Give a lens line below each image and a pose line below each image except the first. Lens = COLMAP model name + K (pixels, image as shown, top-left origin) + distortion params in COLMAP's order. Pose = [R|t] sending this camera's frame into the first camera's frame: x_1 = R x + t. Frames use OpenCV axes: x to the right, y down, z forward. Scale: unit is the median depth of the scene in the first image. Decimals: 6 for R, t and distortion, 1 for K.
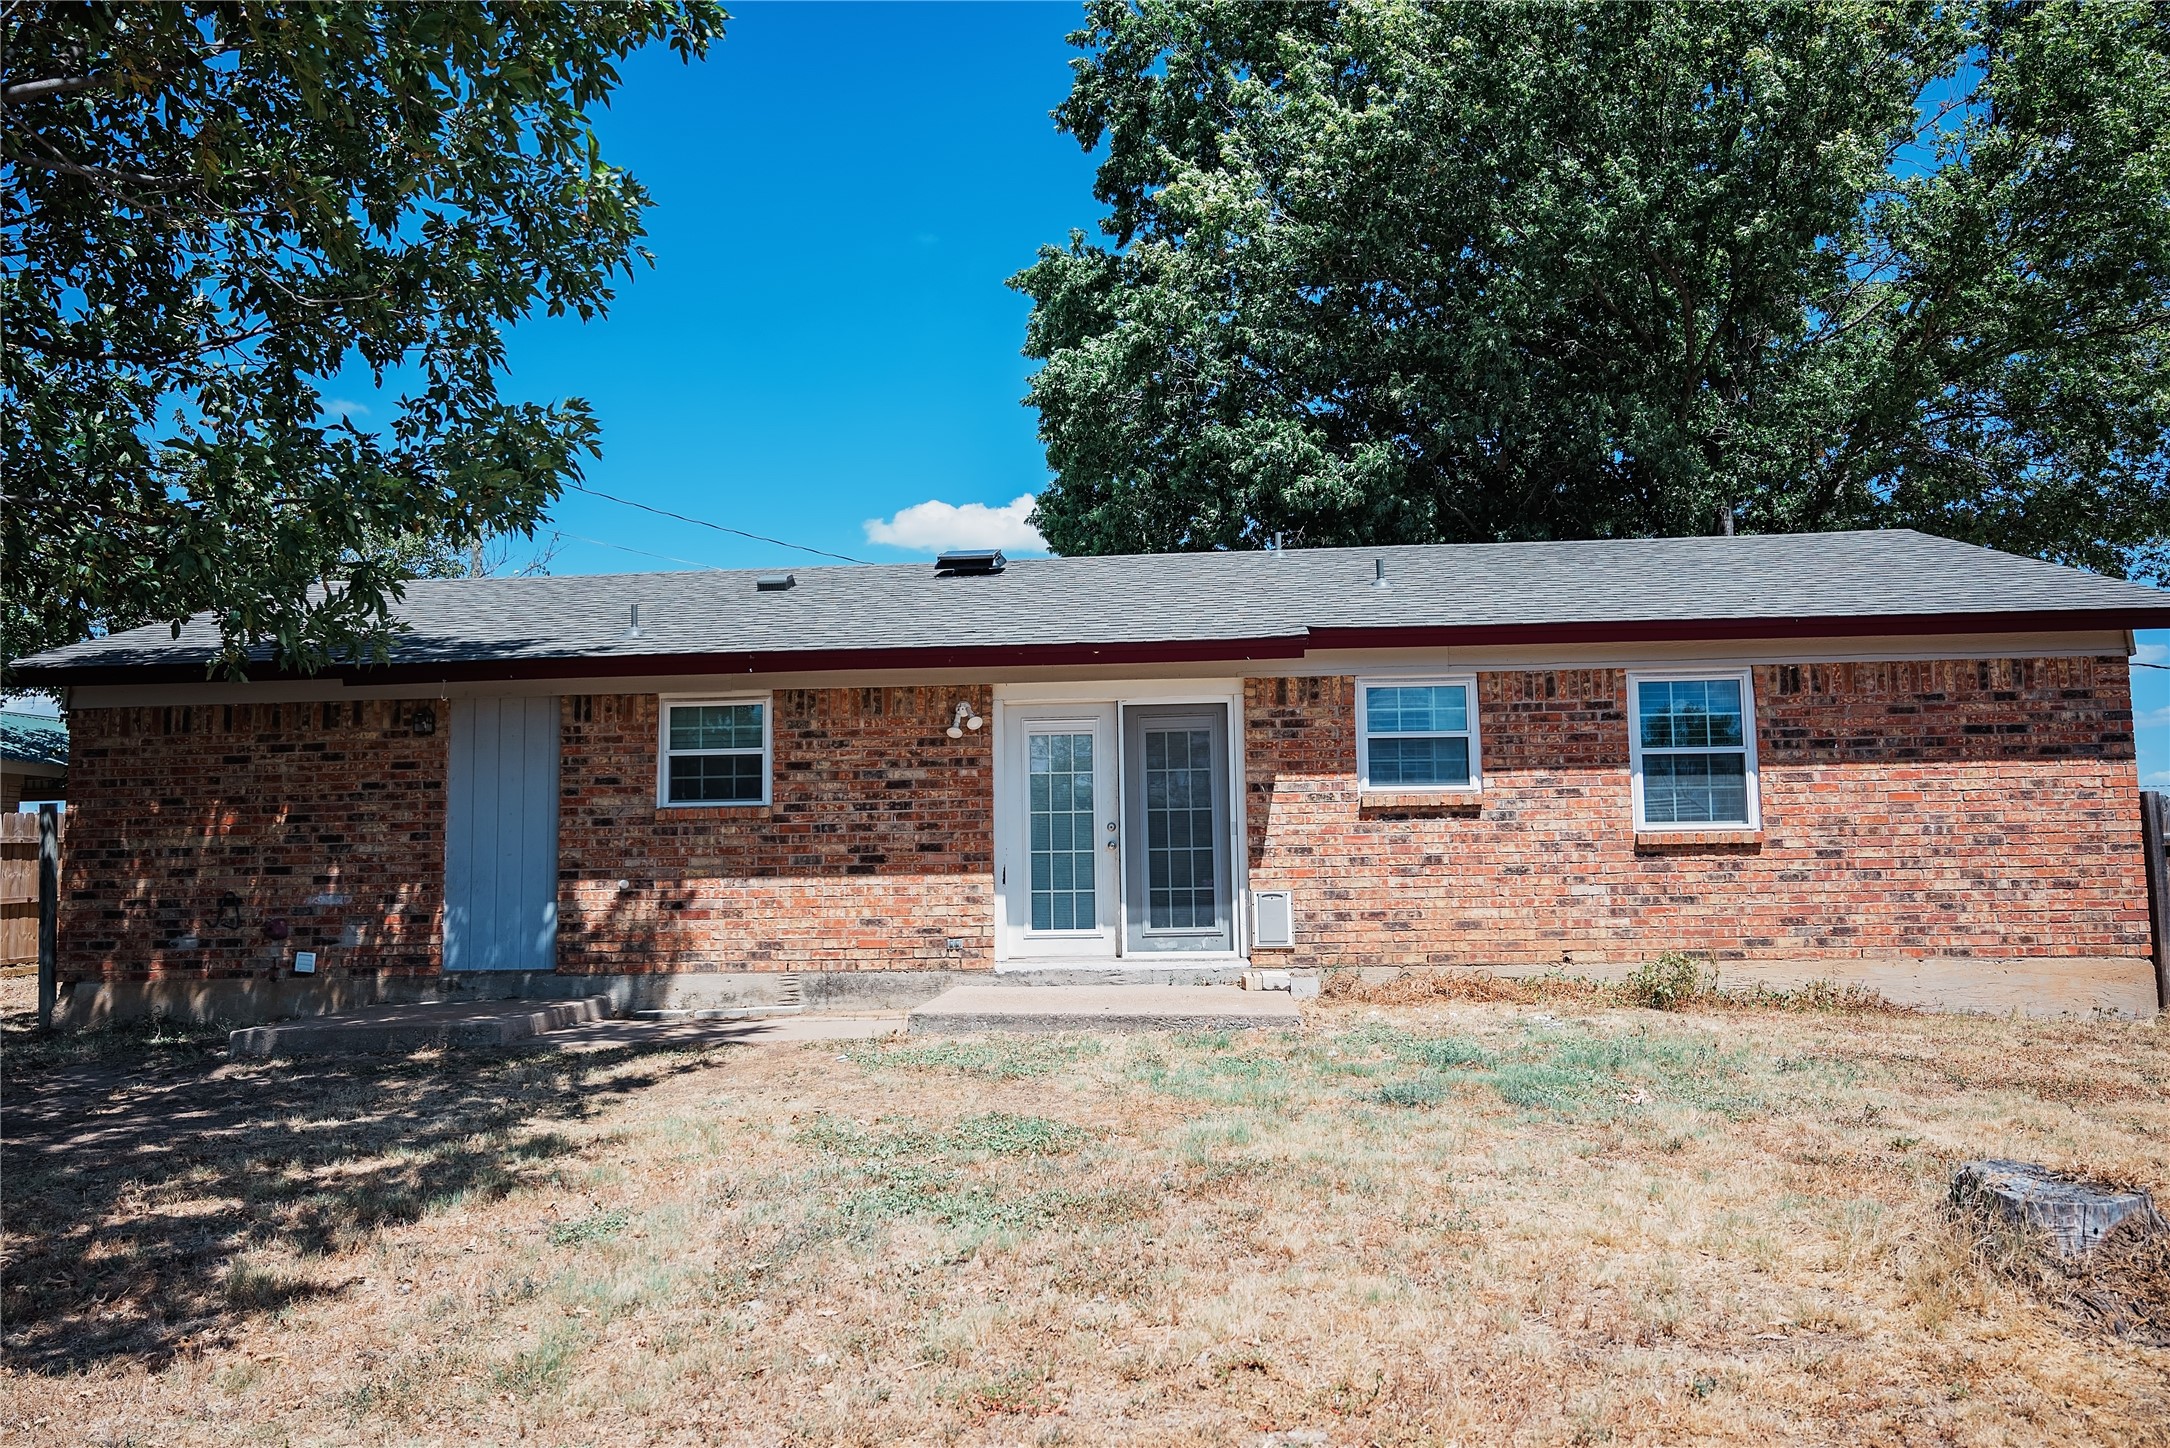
lens RADIAL K [[1538.6, 0, 1072.7], [0, 1538.6, 711.3], [0, 0, 1]] dist [-0.012412, 0.010202]
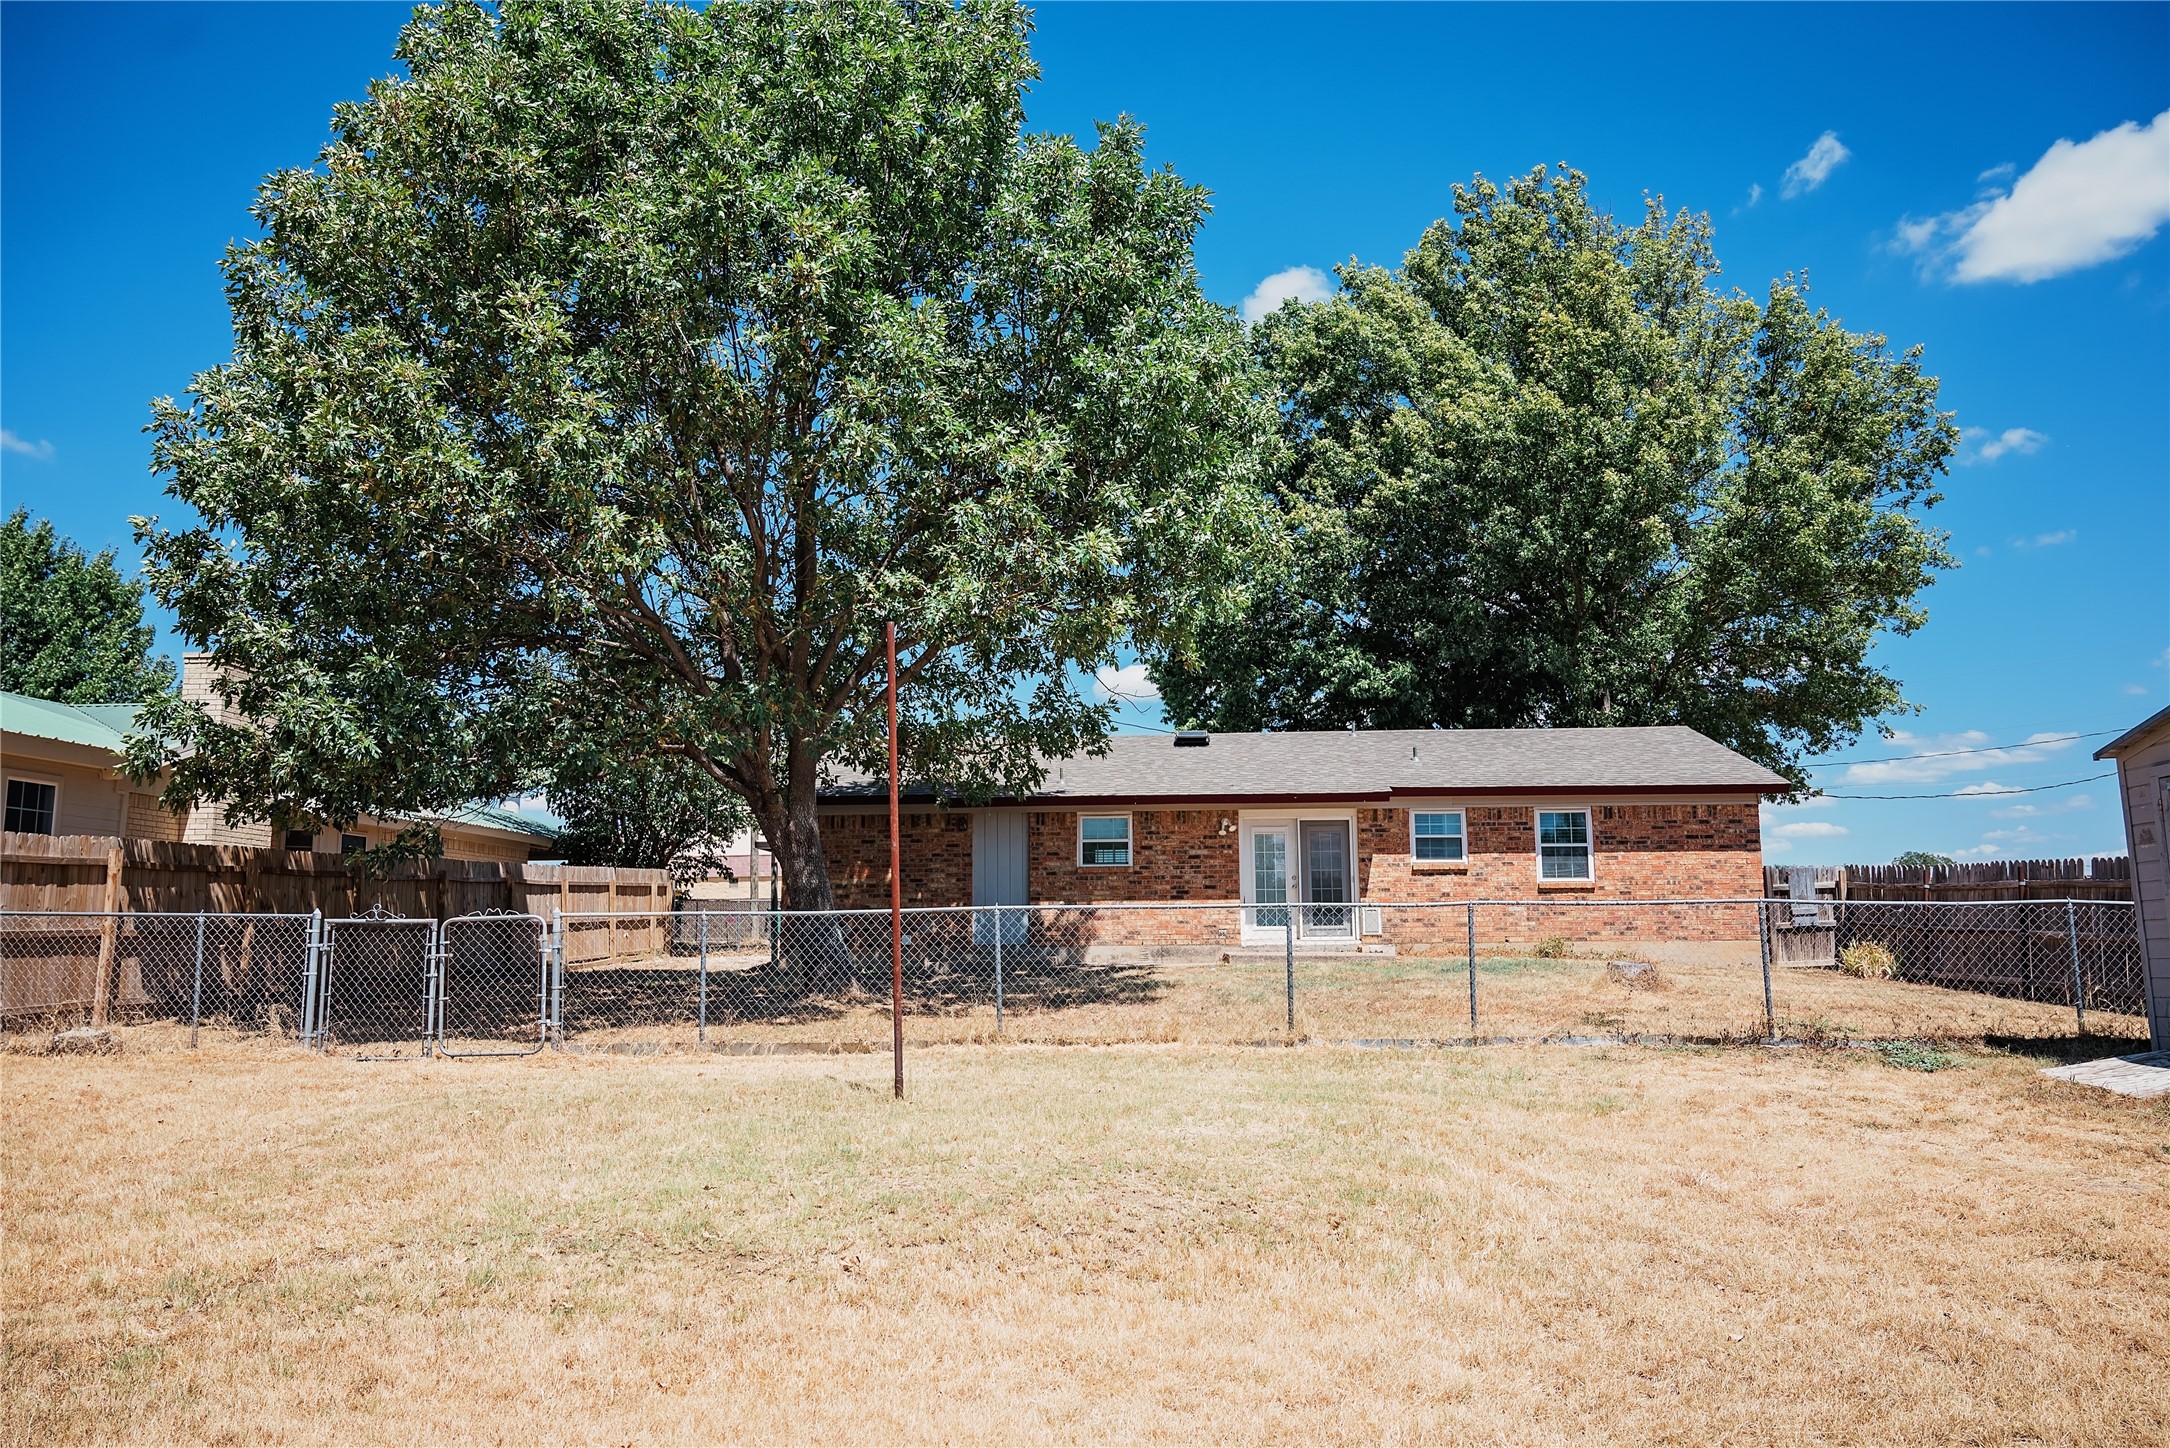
lens RADIAL K [[1538.6, 0, 1090.0], [0, 1538.6, 718.1], [0, 0, 1]] dist [-0.012412, 0.010202]
pose [[0.999431, 0.012920, 0.031168, -0.329880], [-0.011630, 0.999082, -0.041223, -0.055178], [-0.031672, 0.040837, 0.998664, -1.131980]]
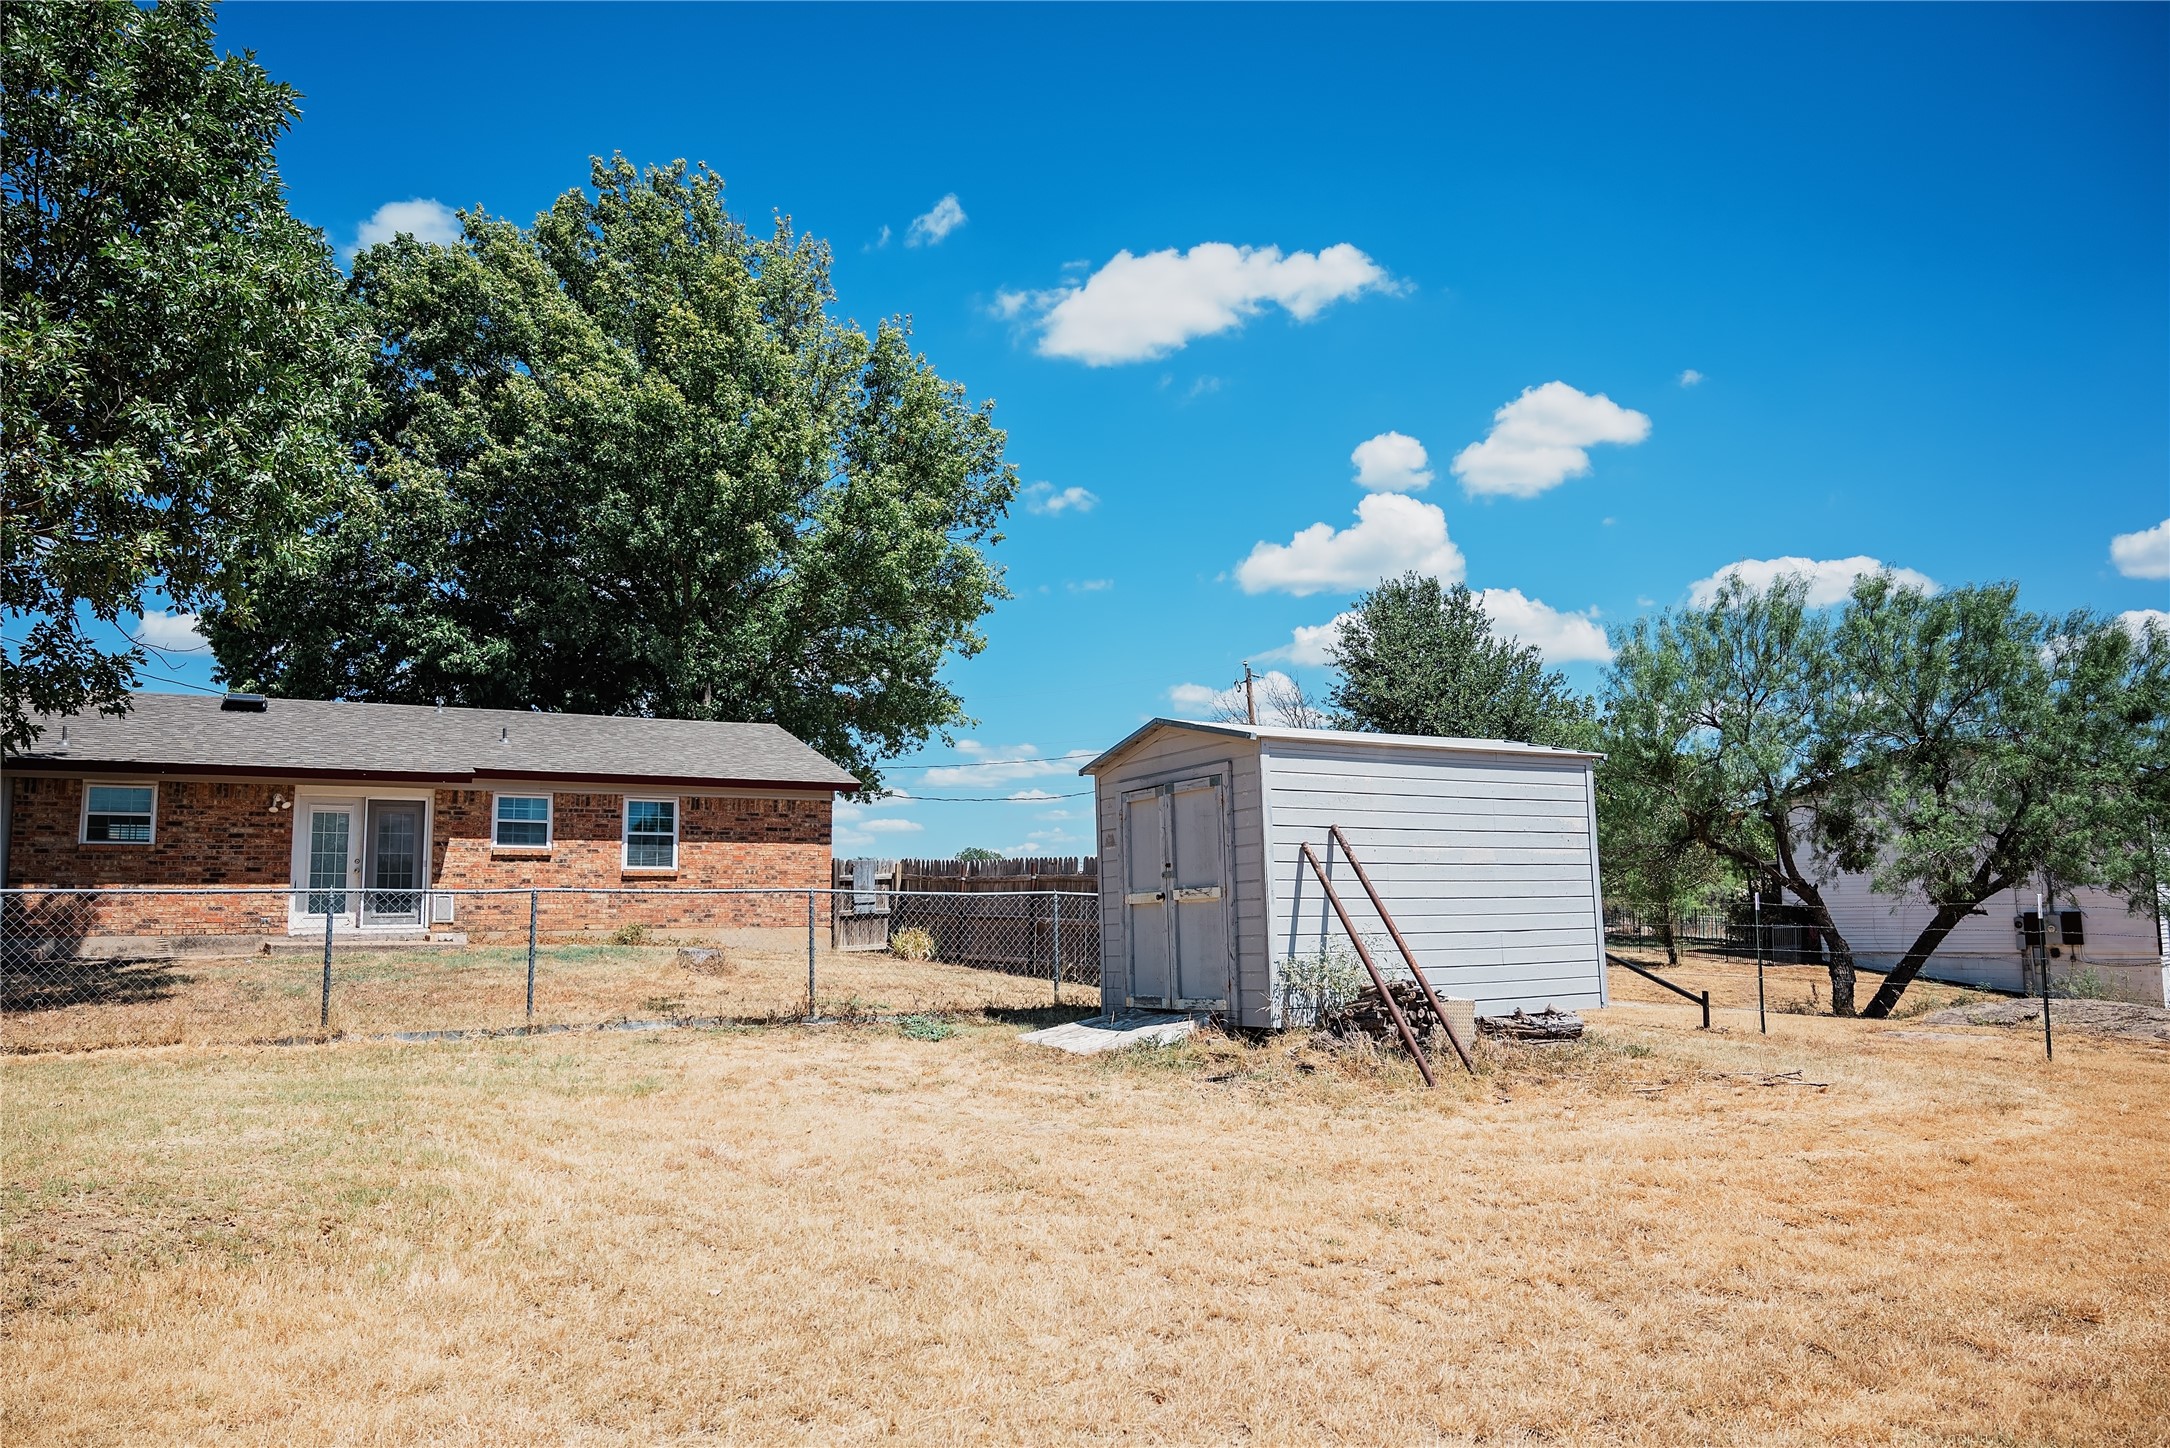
lens RADIAL K [[1538.6, 0, 1082.6], [0, 1538.6, 733.4], [0, 0, 1]] dist [-0.012412, 0.010202]
pose [[0.827727, 0.073225, 0.556333, -0.313533], [-0.058800, 0.997309, -0.043783, -0.056602], [-0.558042, 0.003528, 0.829805, -1.148732]]
